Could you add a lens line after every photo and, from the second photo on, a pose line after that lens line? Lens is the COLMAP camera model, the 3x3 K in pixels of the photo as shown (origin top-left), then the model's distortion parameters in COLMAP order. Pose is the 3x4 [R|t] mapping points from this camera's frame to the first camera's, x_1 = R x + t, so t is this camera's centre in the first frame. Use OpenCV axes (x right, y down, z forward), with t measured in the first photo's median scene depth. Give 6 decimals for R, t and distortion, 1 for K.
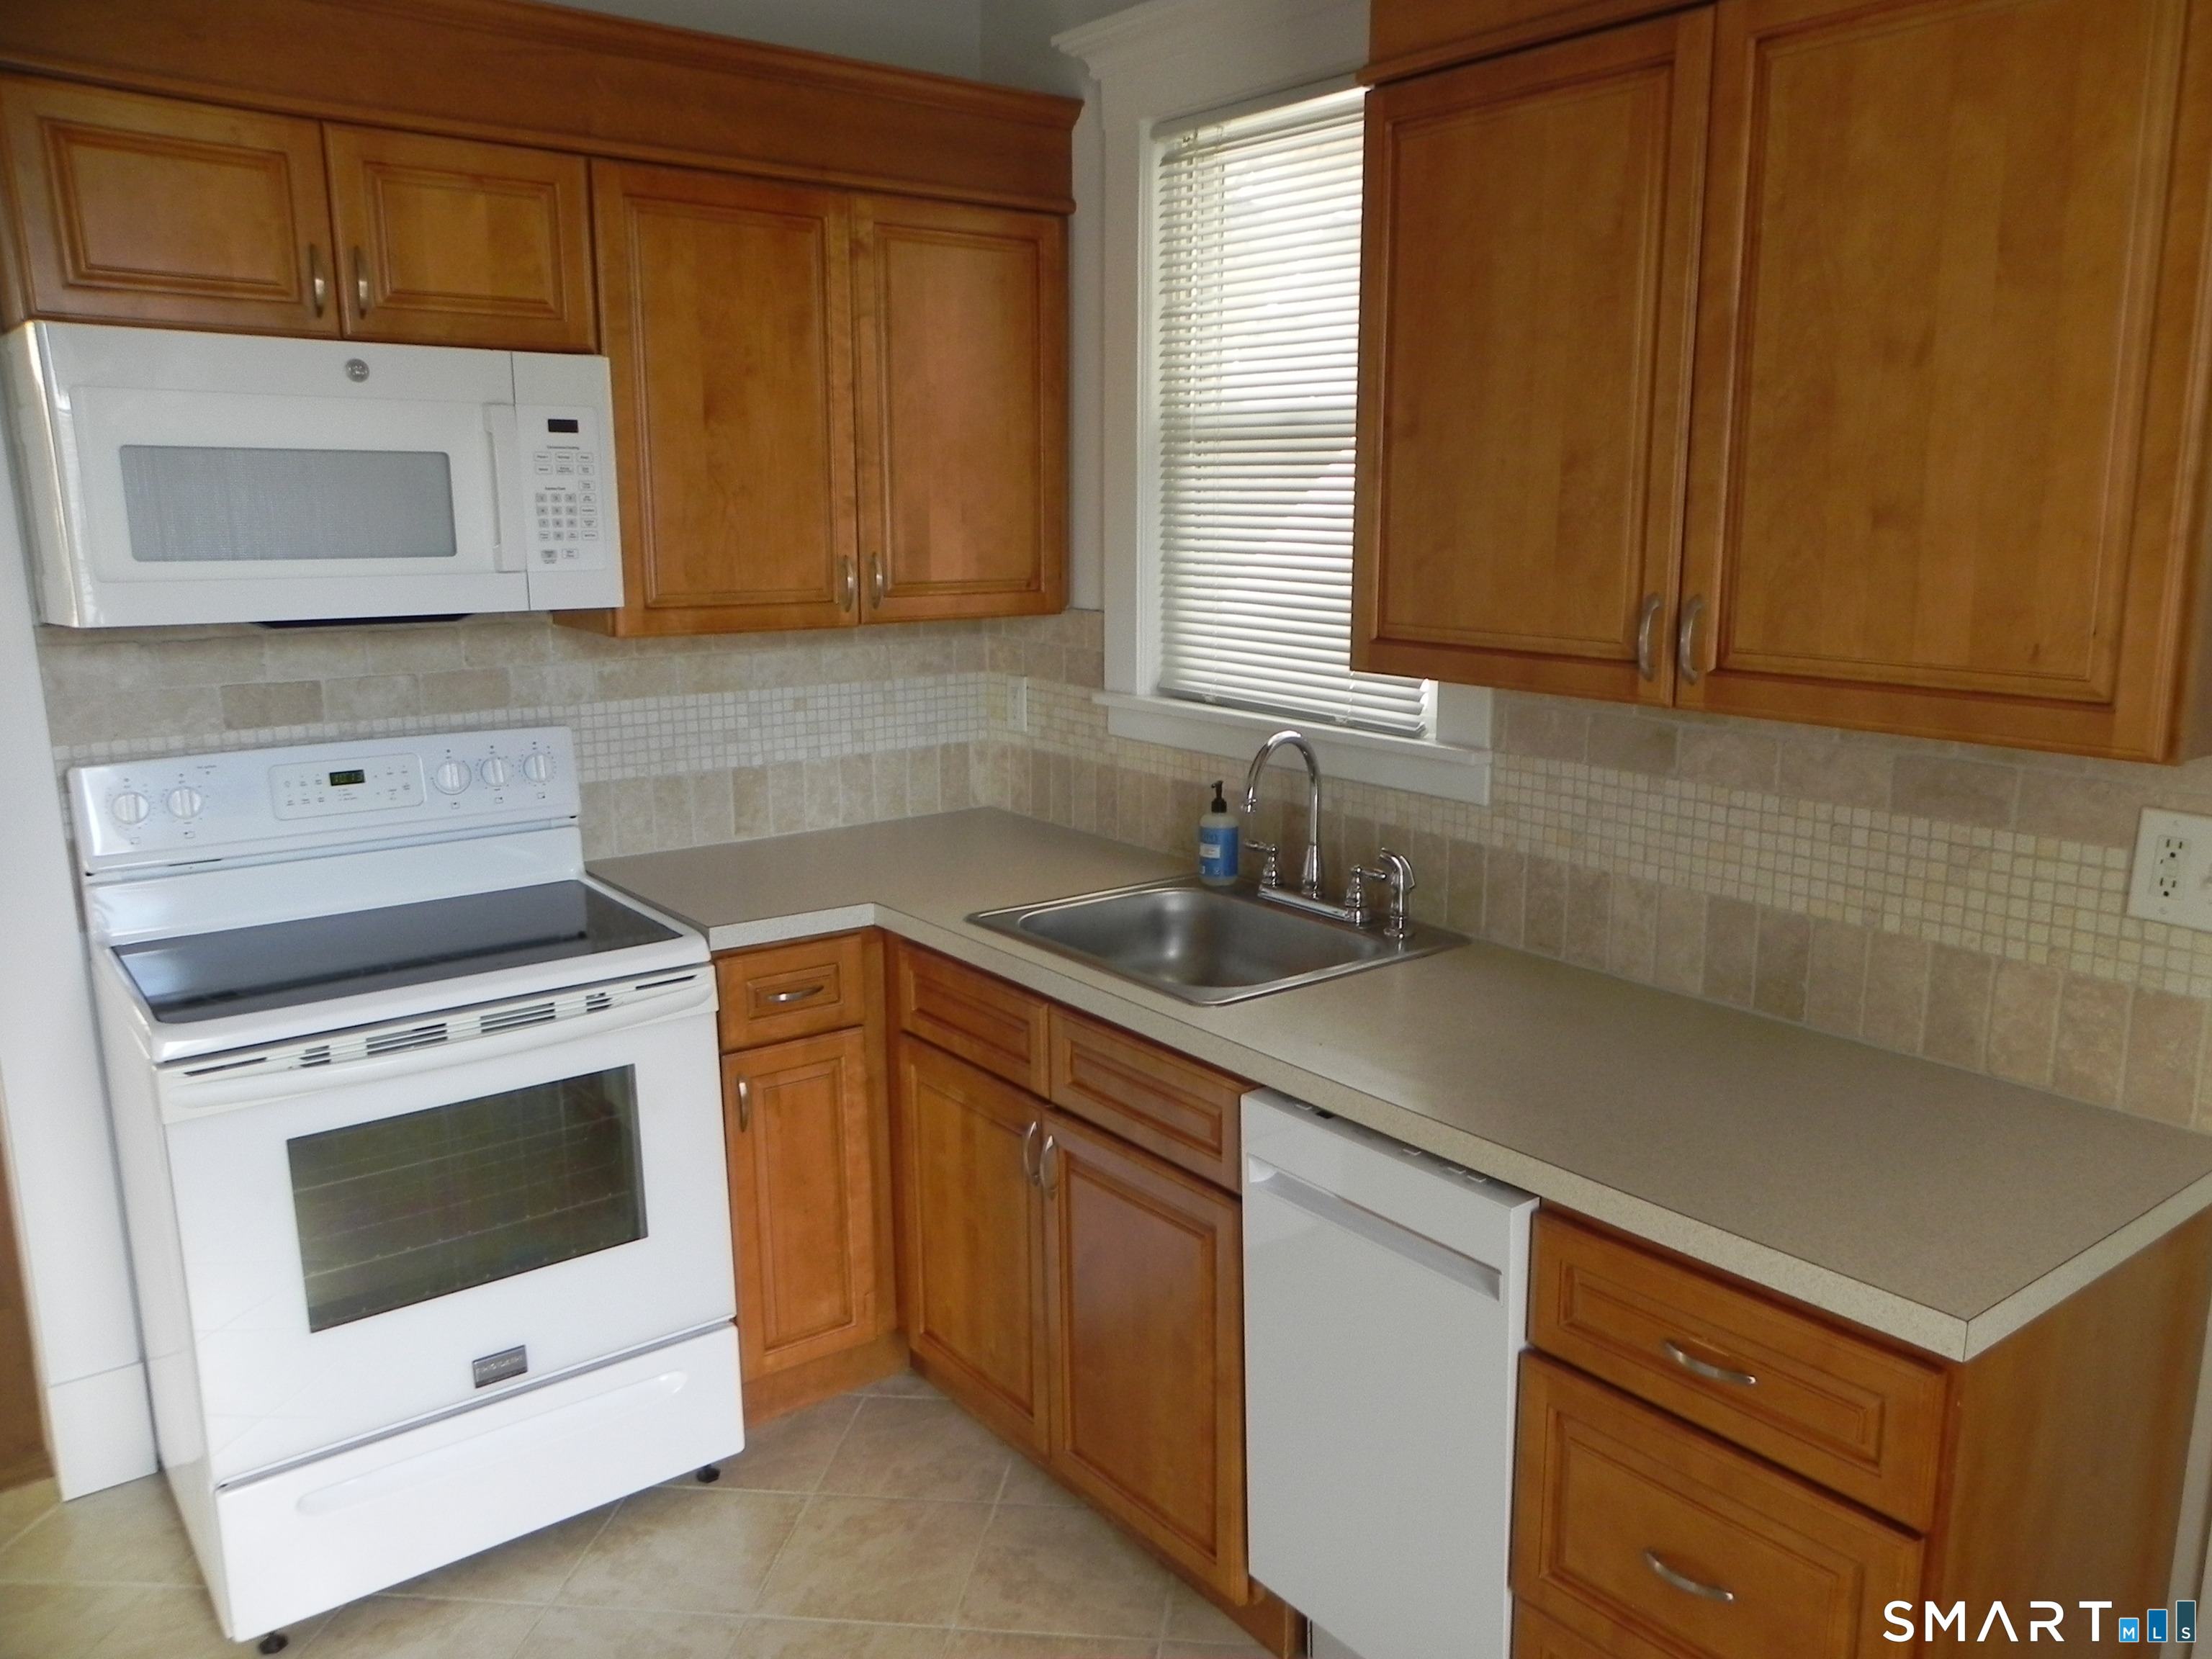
lens RADIAL K [[1667.8, 0, 1115.8], [0, 1667.8, 839.2], [0, 0, 1]] dist [0.004457, 0.001463]
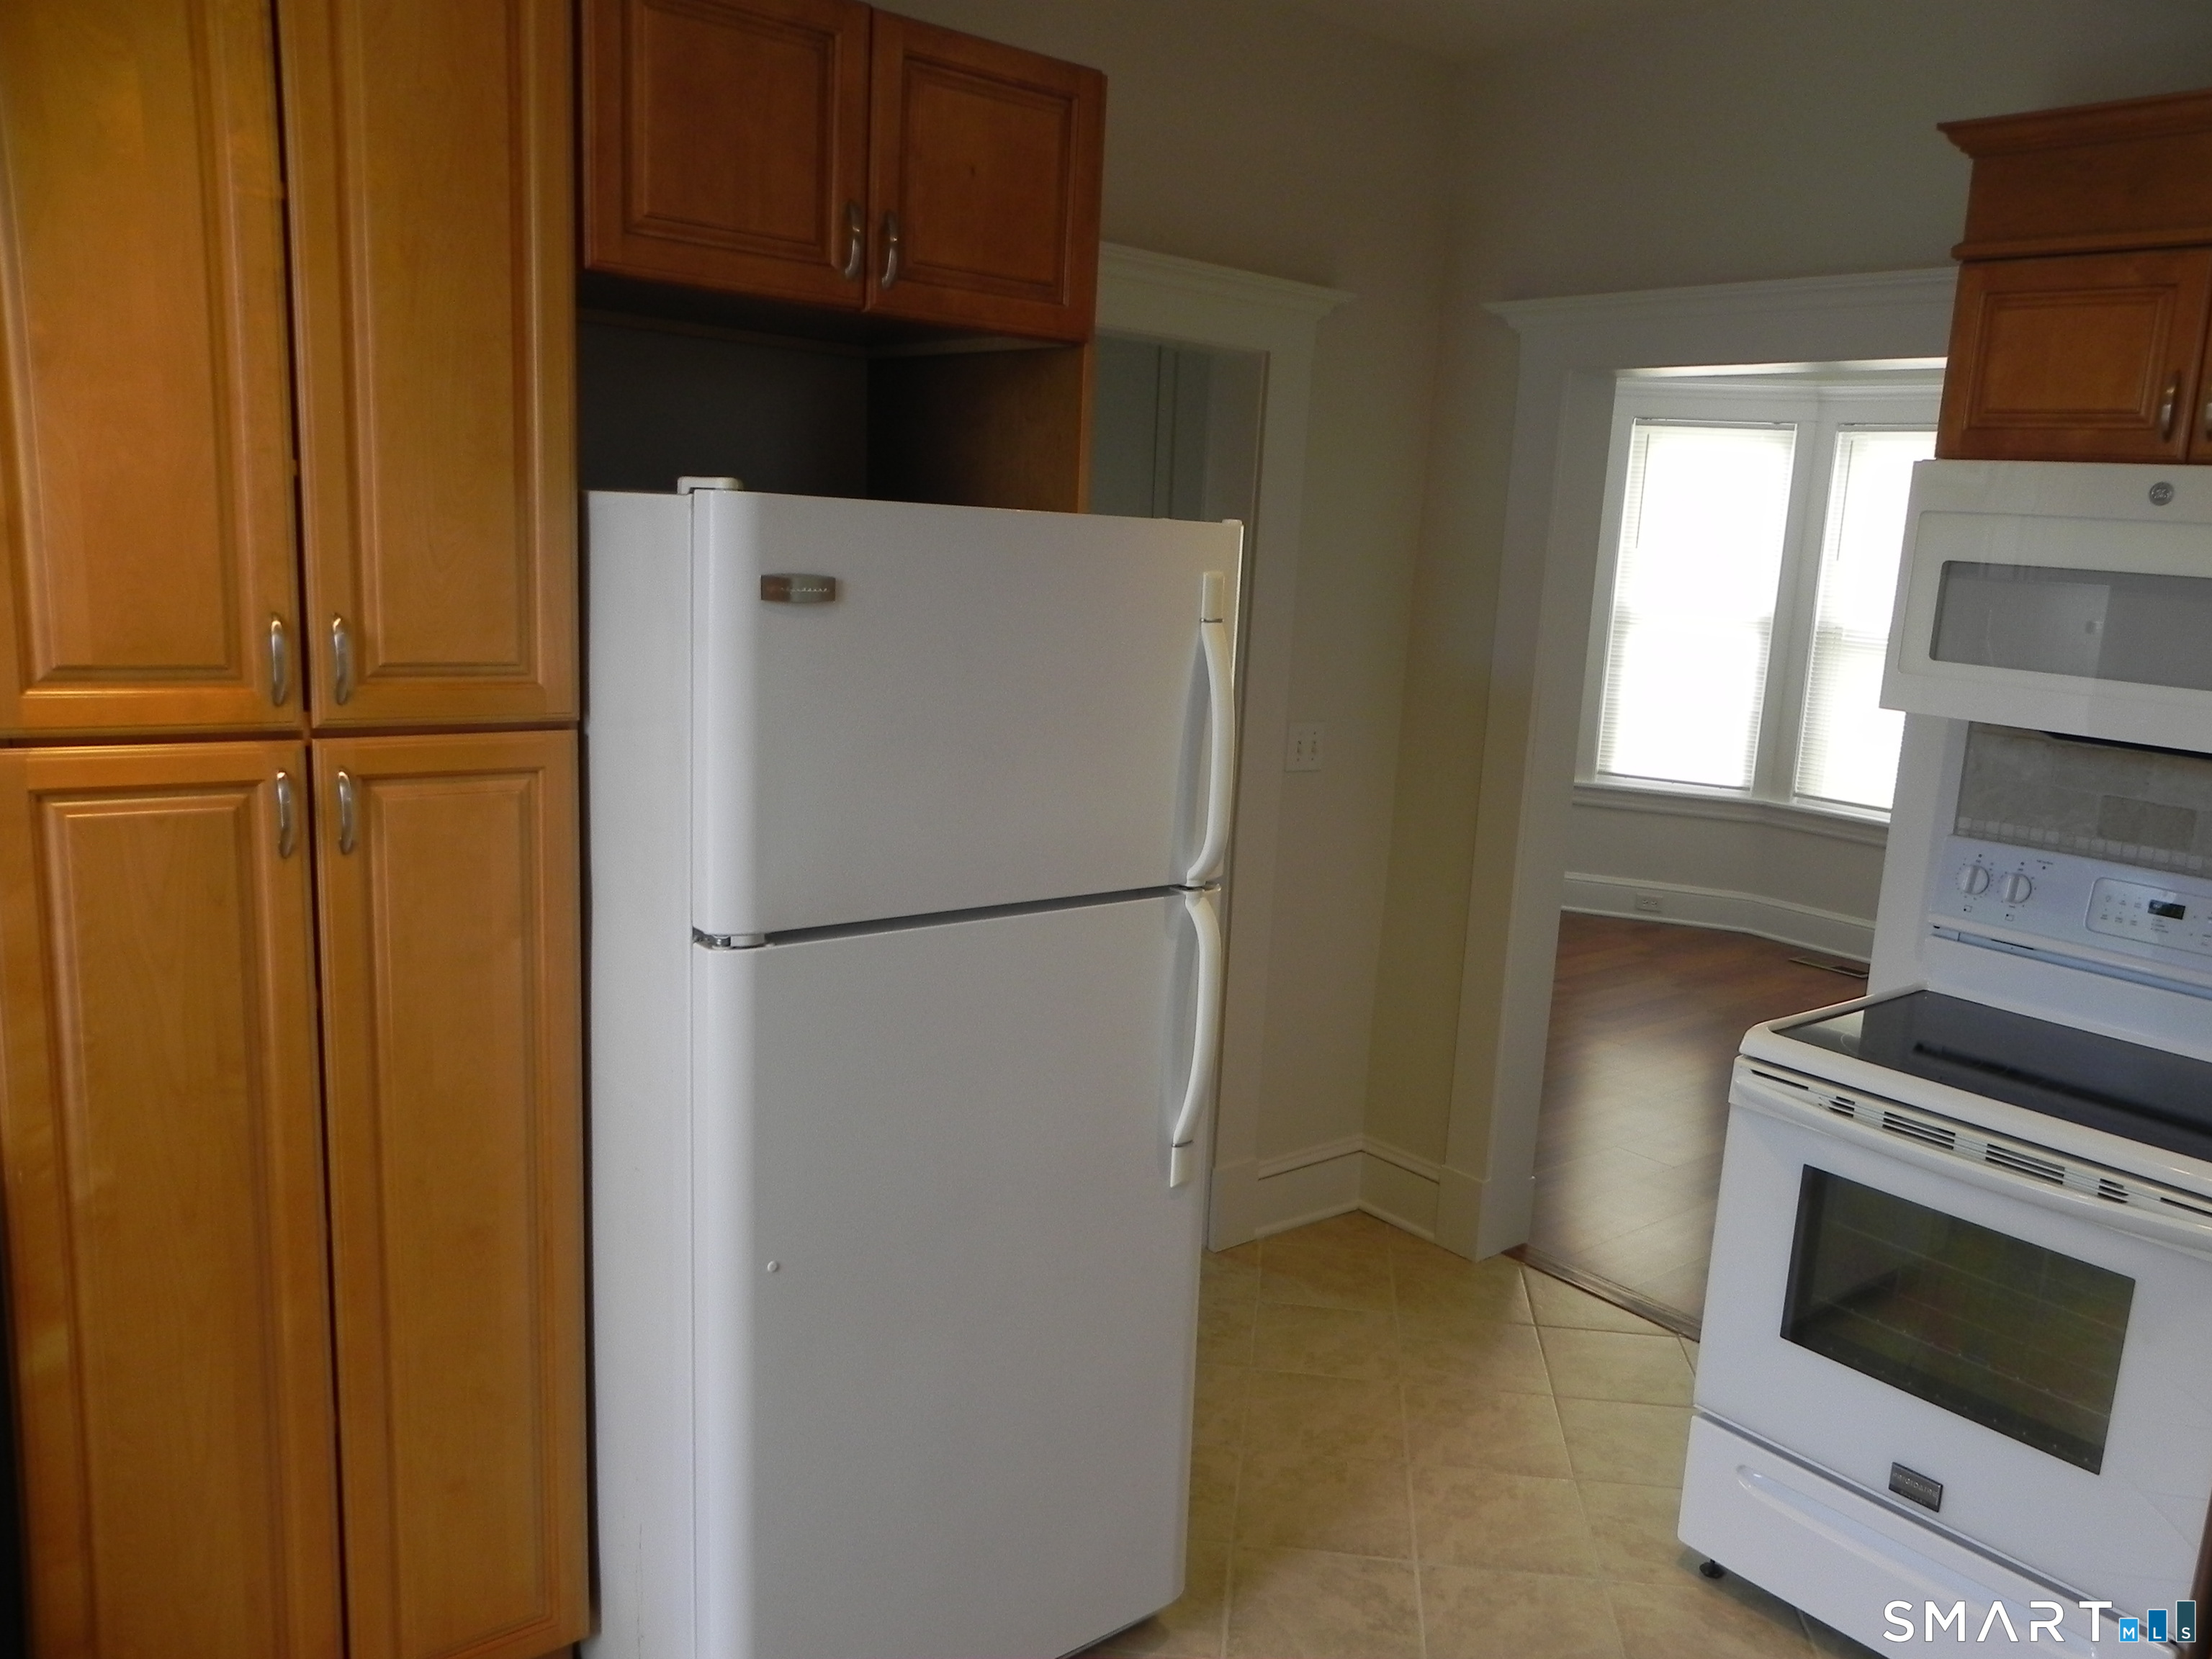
lens RADIAL K [[1667.8, 0, 1114.8], [0, 1667.8, 827.0], [0, 0, 1]] dist [0.004457, 0.001463]
pose [[0.021224, 0.185925, -0.982335, 0.497617], [-0.258995, 0.950037, 0.174217, -0.099884], [0.965646, 0.250722, 0.068317, 0.362985]]
